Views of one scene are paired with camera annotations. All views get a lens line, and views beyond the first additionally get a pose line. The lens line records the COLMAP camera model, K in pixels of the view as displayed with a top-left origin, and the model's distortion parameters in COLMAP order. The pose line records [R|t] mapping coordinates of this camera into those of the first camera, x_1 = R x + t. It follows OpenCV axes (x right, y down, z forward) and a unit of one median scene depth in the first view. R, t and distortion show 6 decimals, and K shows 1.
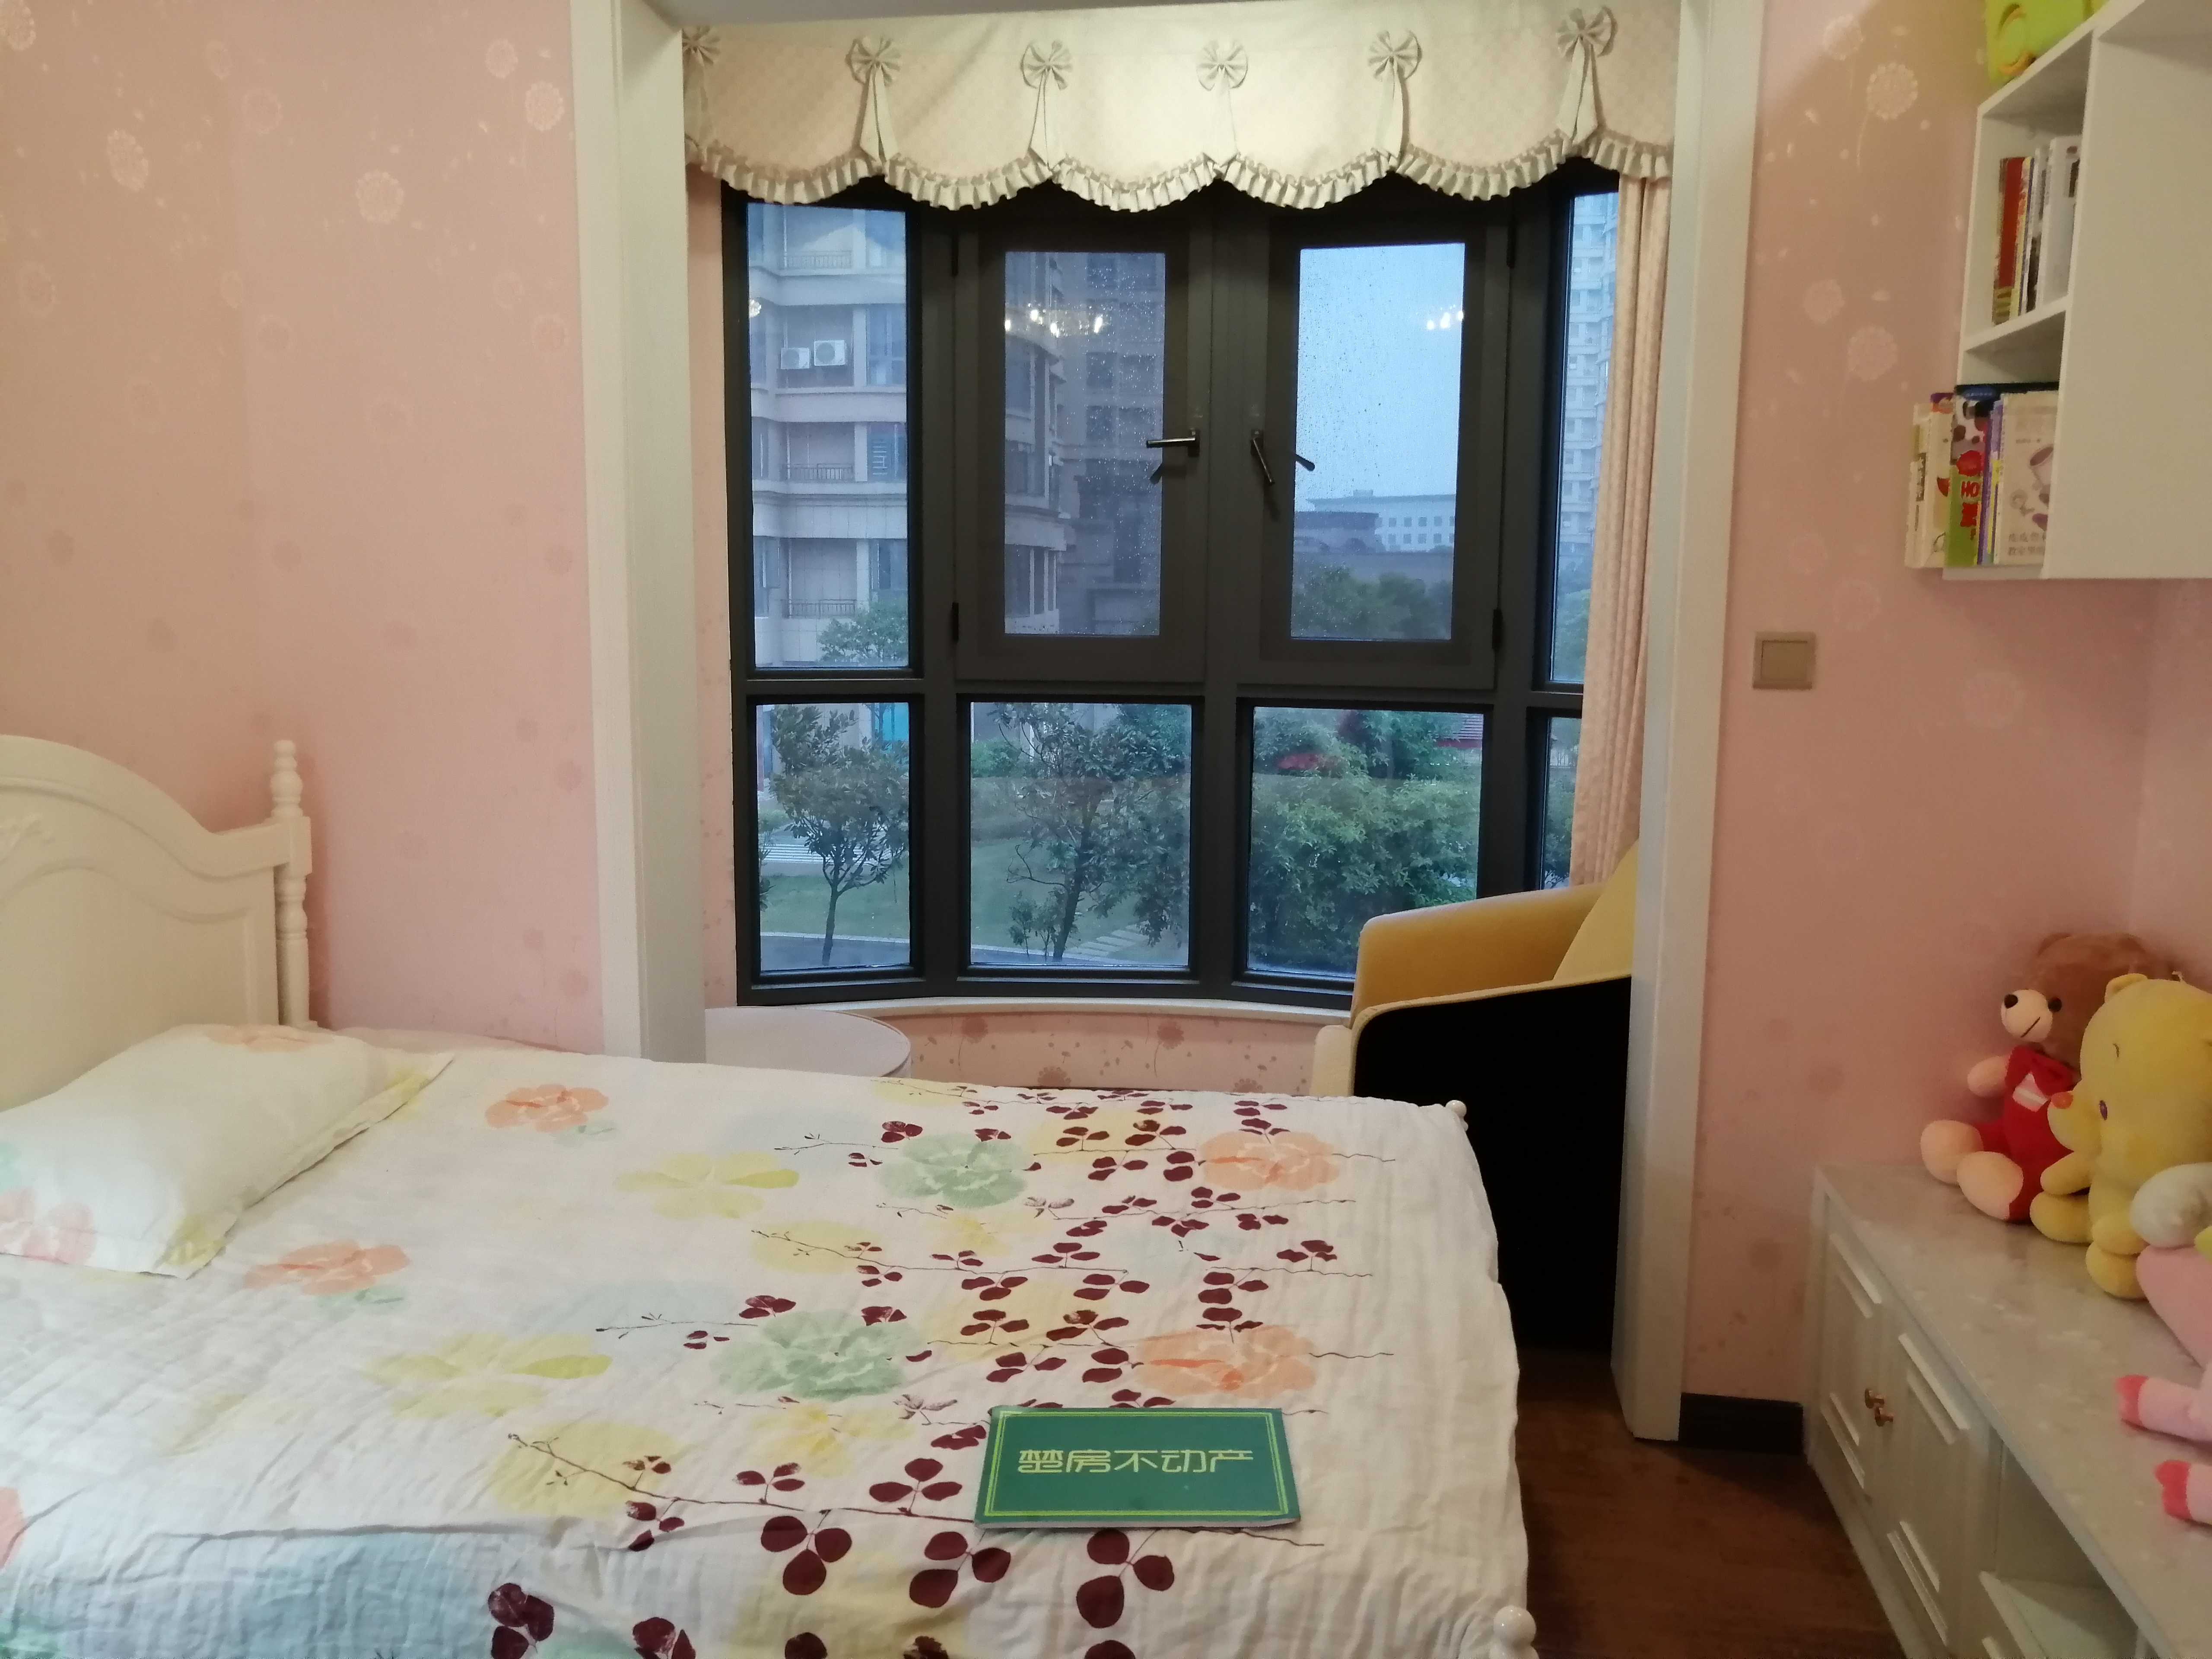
lens RADIAL K [[1733.8, 0, 1104.0], [0, 1733.8, 823.1], [0, 0, 1]] dist [-0.026851, 0.049788]
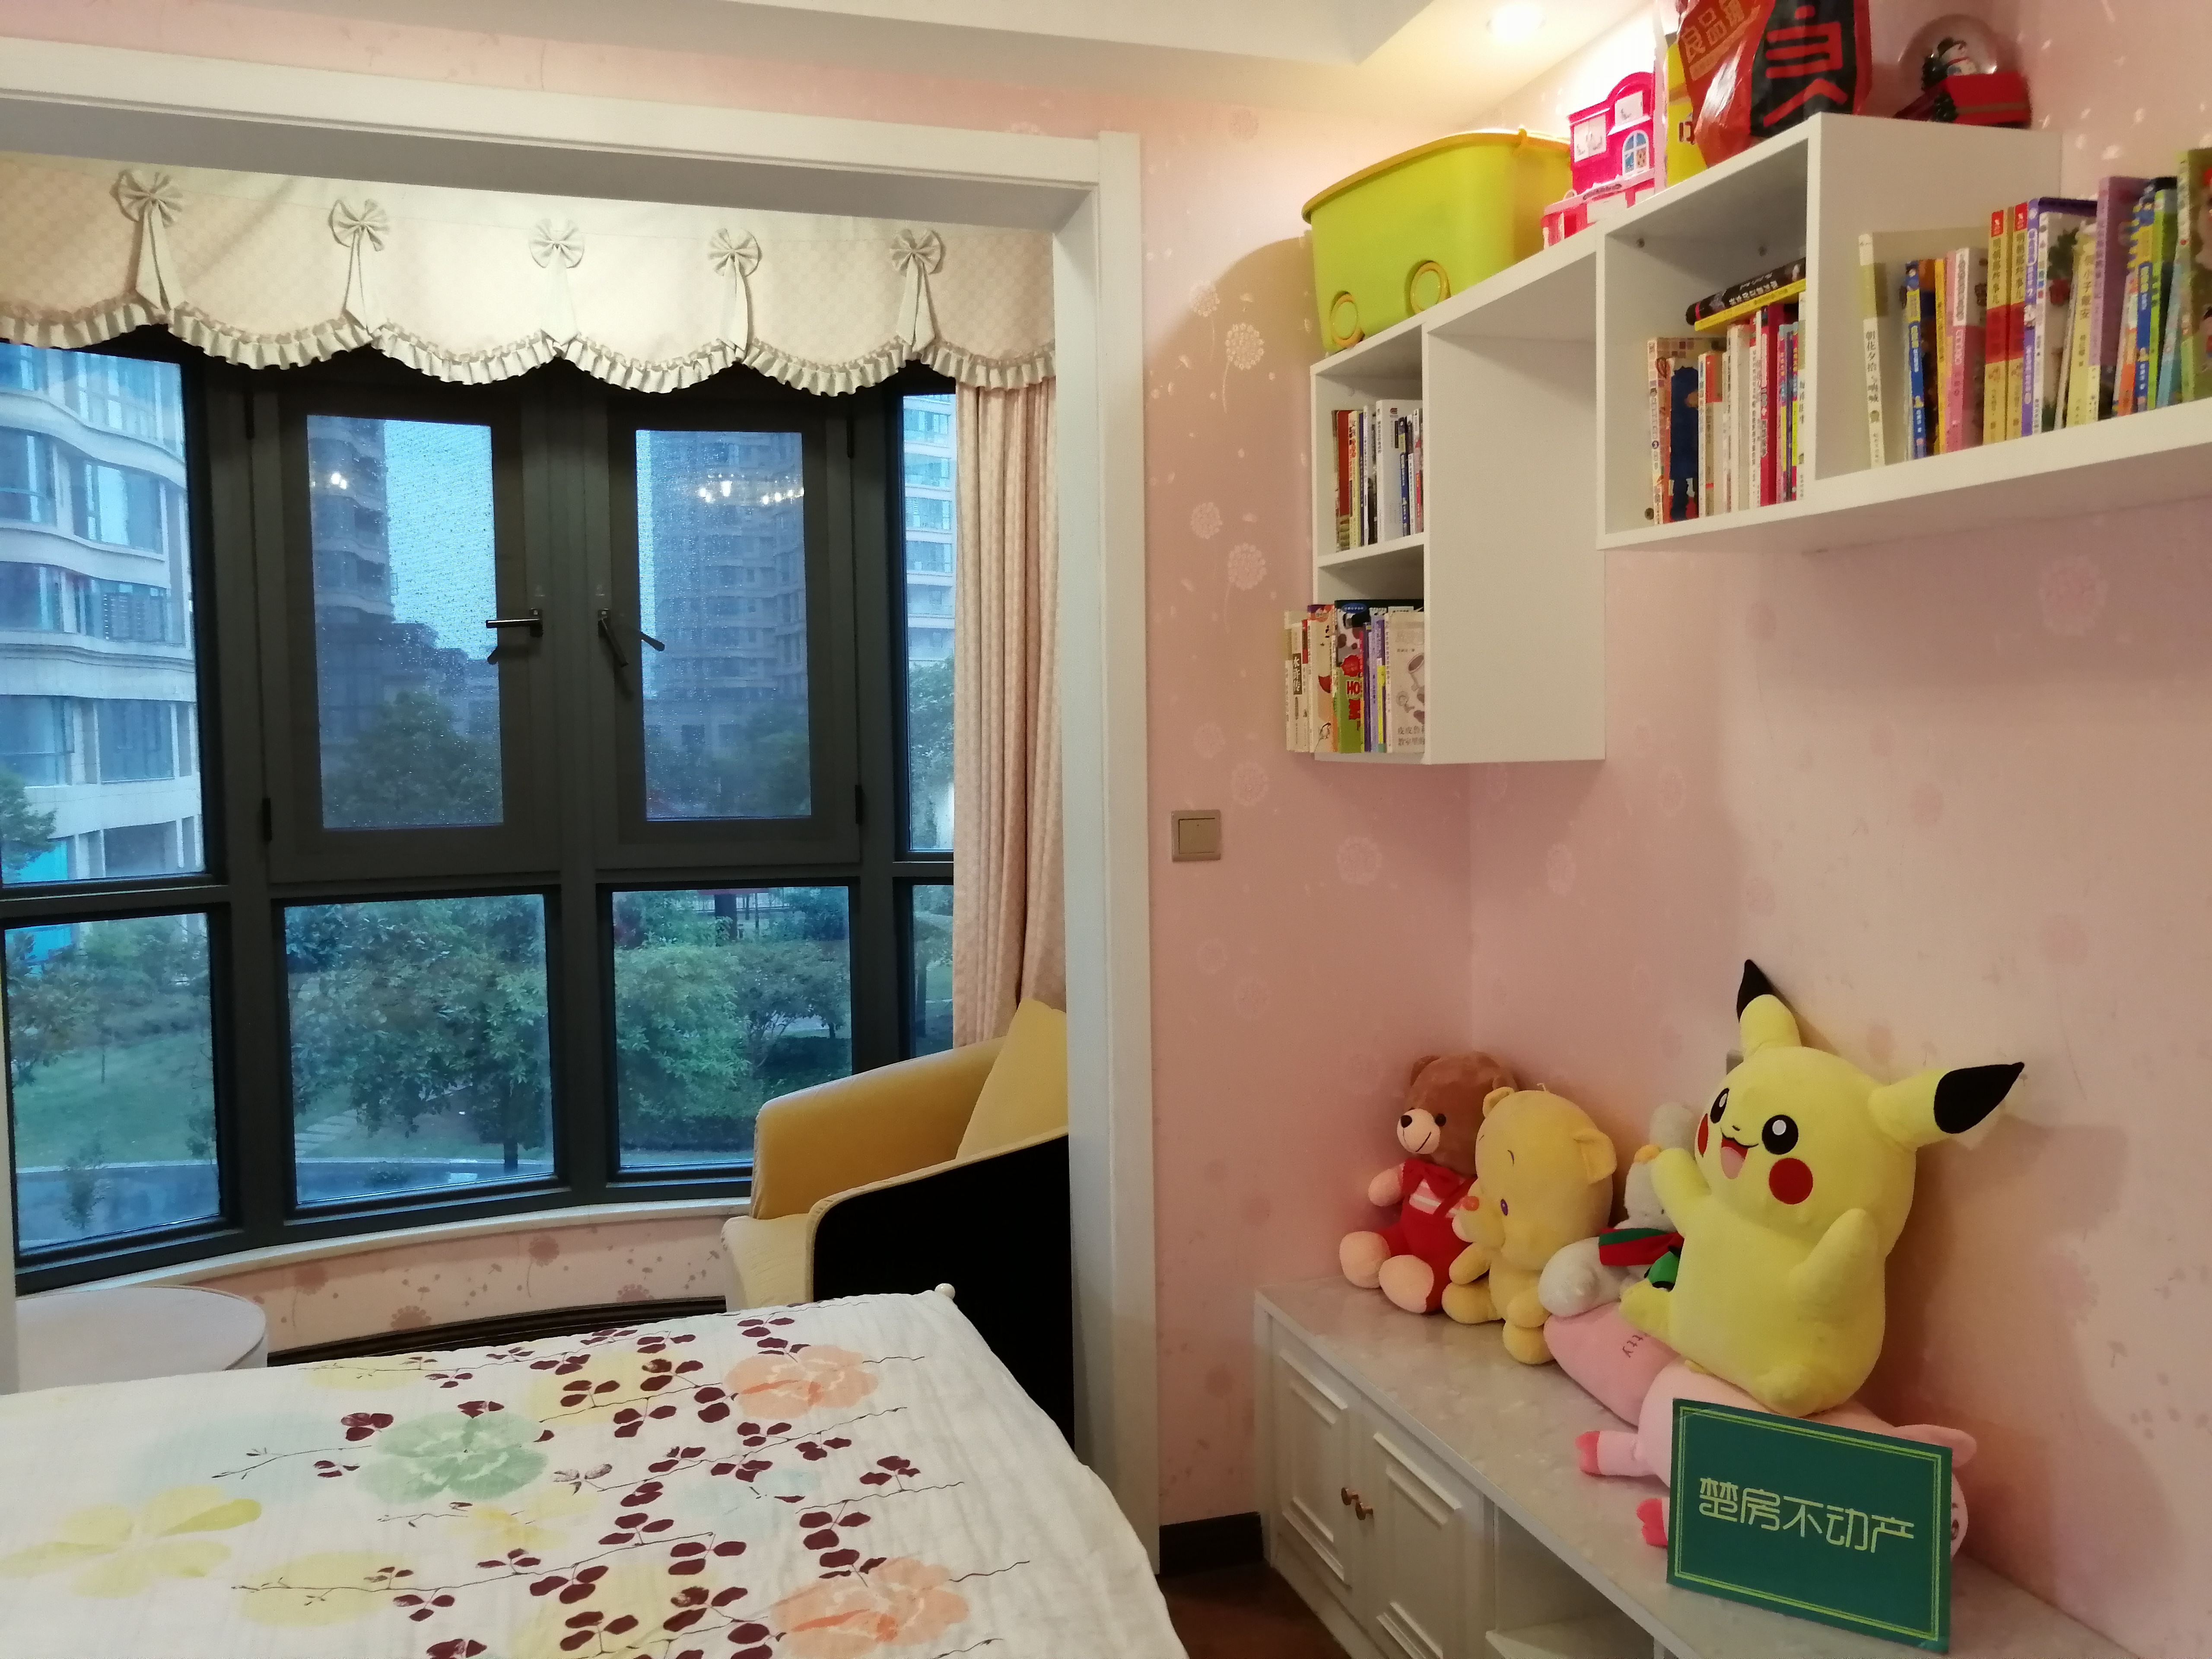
lens RADIAL K [[1737.7, 0, 1111.2], [0, 1737.7, 820.6], [0, 0, 1]] dist [-0.040616, 0.081080]
pose [[0.895065, -0.045637, 0.443595, -0.150899], [0.082841, 0.994451, -0.064844, -0.036377], [-0.438174, 0.094787, 0.893879, 0.026154]]
